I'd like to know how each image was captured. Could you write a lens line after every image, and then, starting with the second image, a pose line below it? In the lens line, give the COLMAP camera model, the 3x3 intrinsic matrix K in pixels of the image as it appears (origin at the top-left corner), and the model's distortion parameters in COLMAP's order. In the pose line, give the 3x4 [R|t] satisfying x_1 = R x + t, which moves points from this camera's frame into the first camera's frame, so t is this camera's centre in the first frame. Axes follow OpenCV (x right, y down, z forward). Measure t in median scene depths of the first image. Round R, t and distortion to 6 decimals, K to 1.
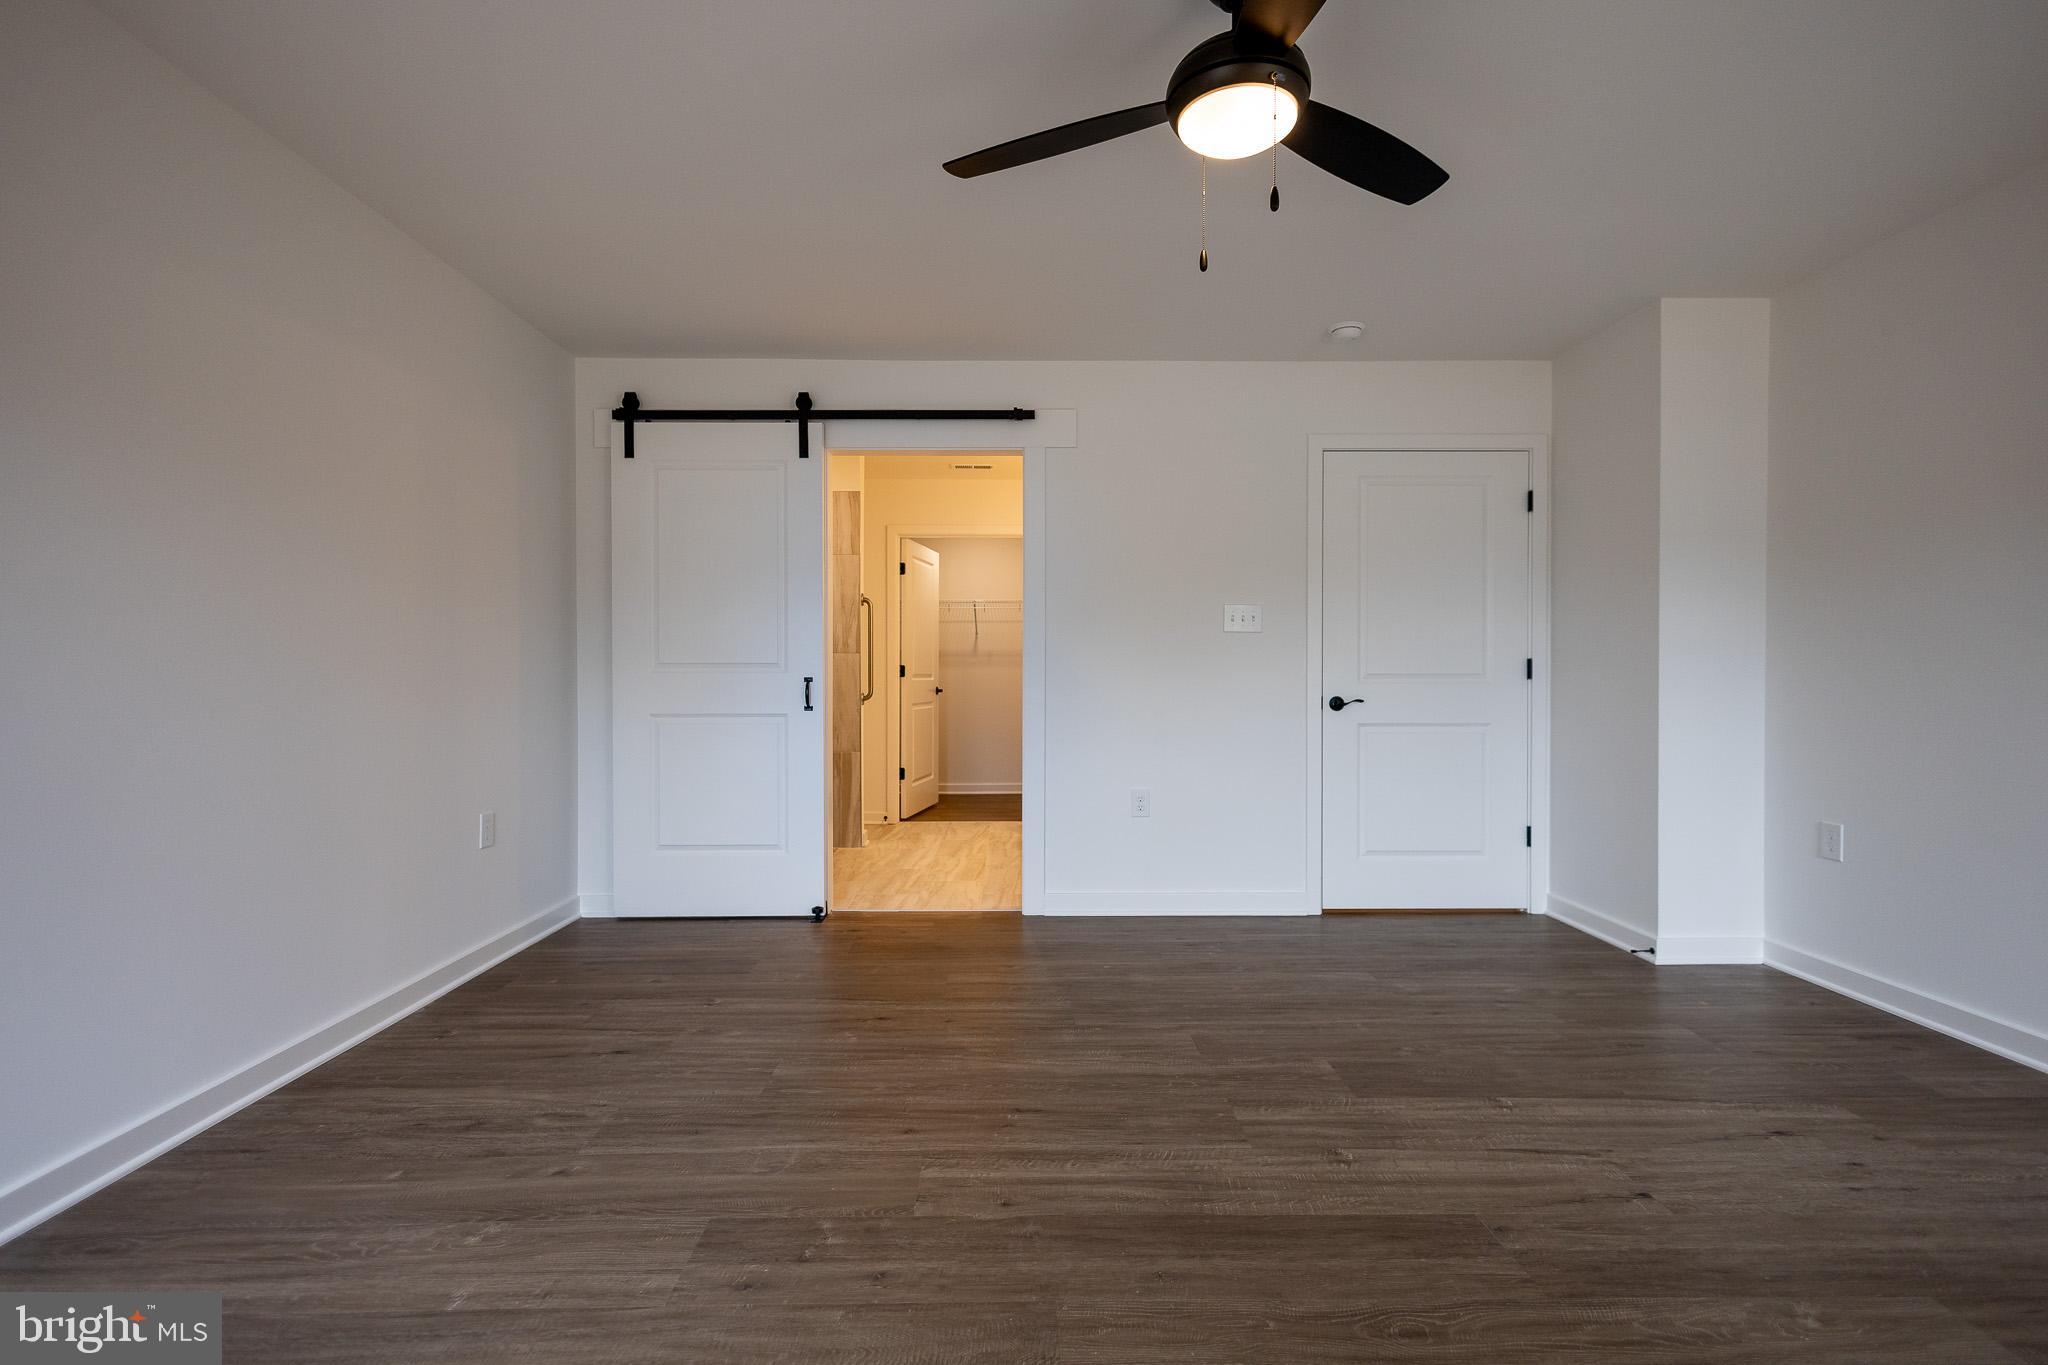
lens RADIAL K [[935.2, 0, 983.5], [0, 935.2, 690.0], [0, 0, 1]] dist [0.003230, 0.000149]
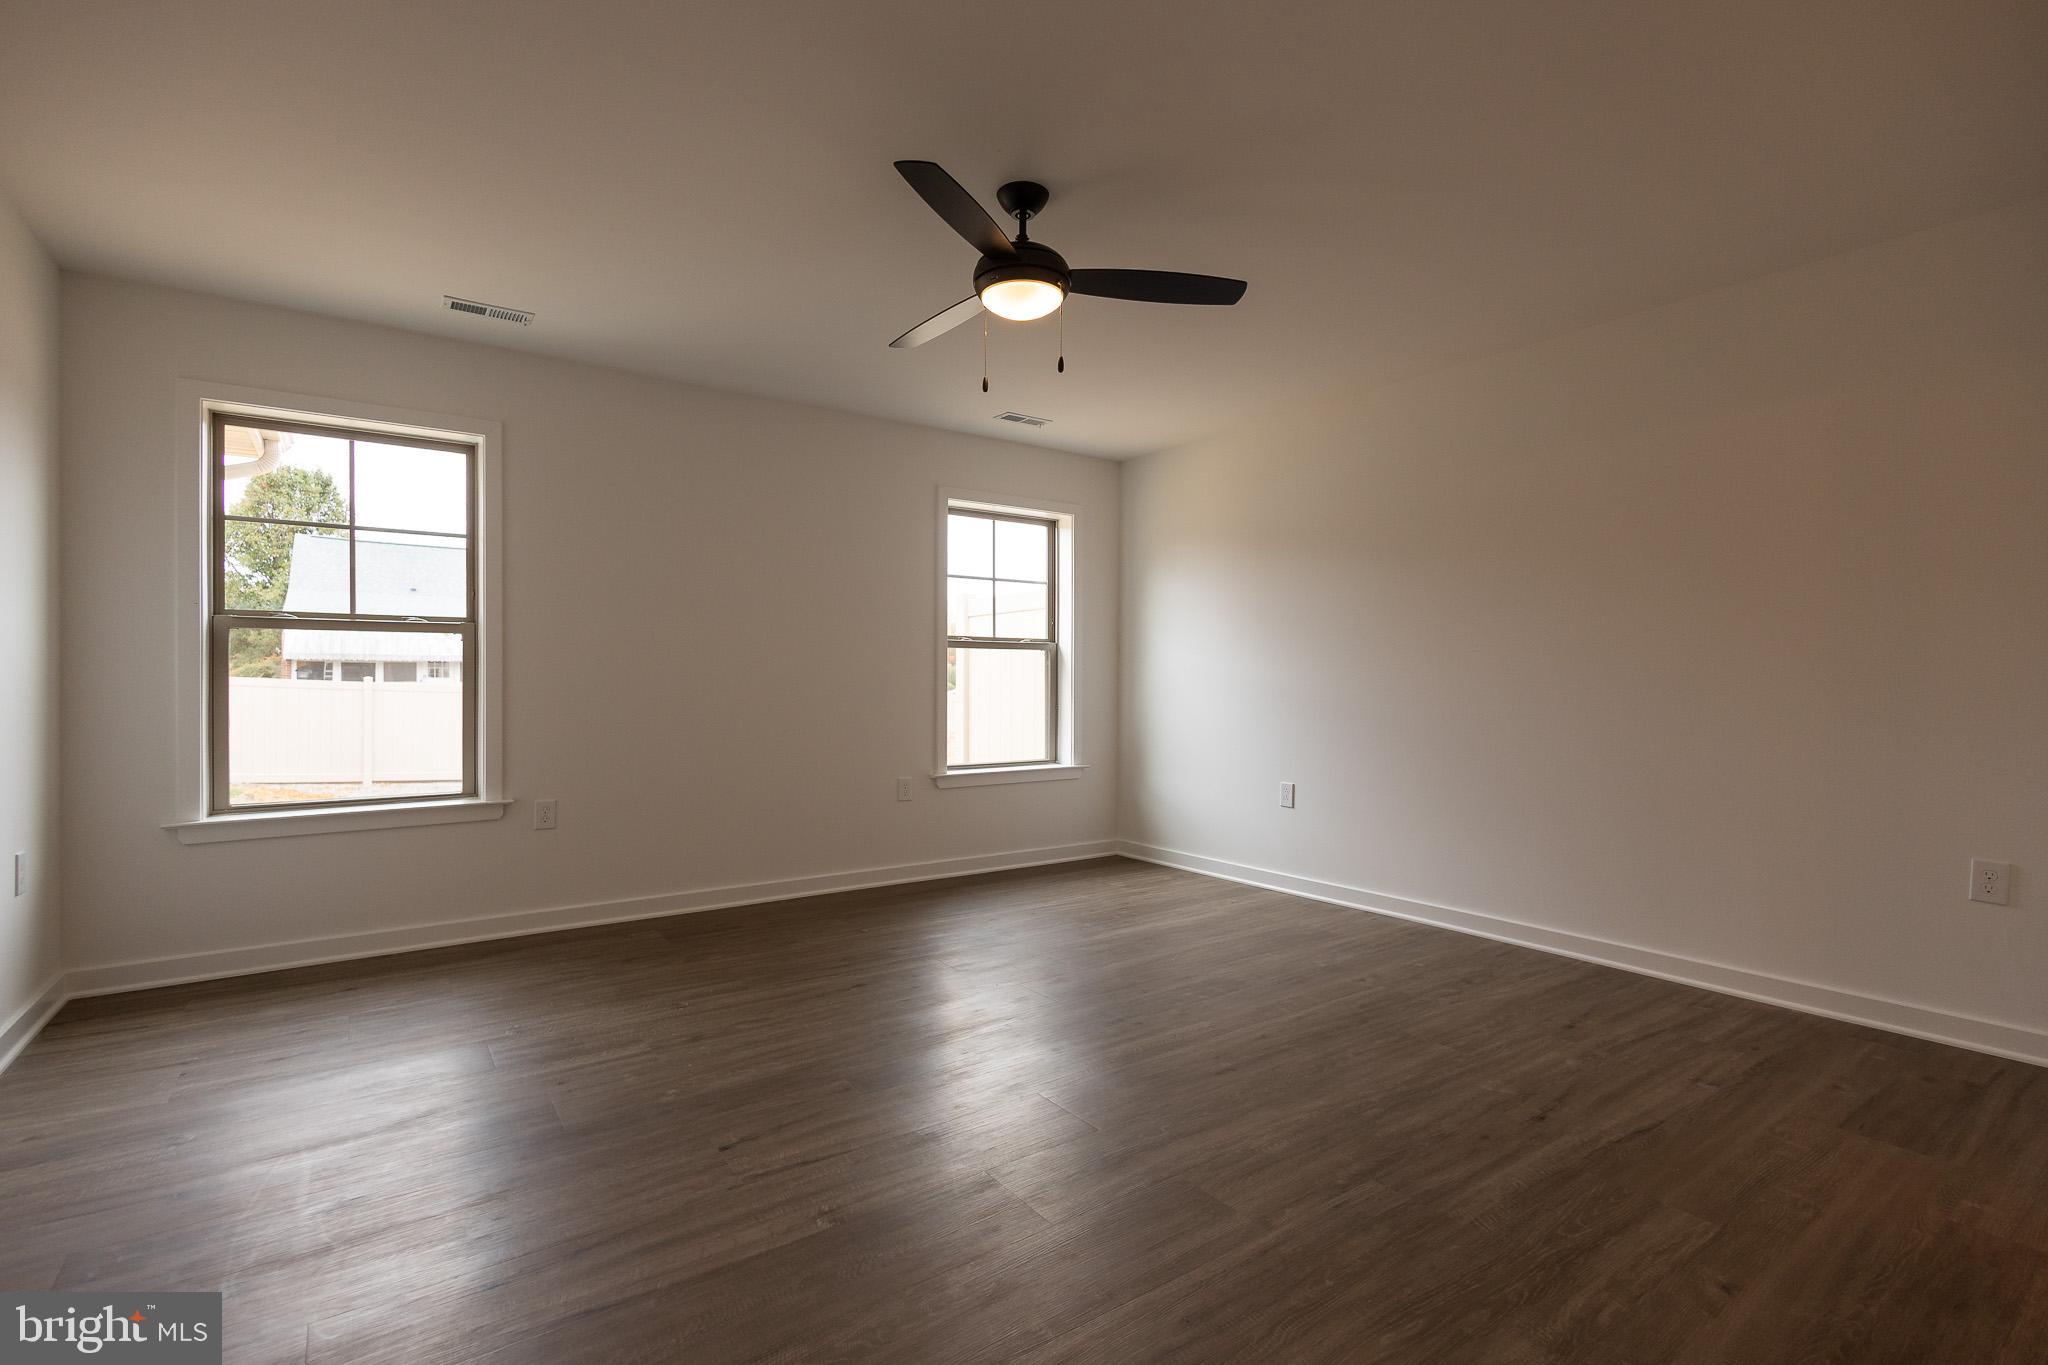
lens RADIAL K [[934.9, 0, 1024.0], [0, 934.9, 682.5], [0, 0, 1]] dist [0.005000, 0.000197]
pose [[-0.803592, -0.001343, -0.595179, 0.763700], [-0.012943, 0.999800, 0.015219, -0.021812], [0.595039, 0.019934, -0.803449, 1.475813]]
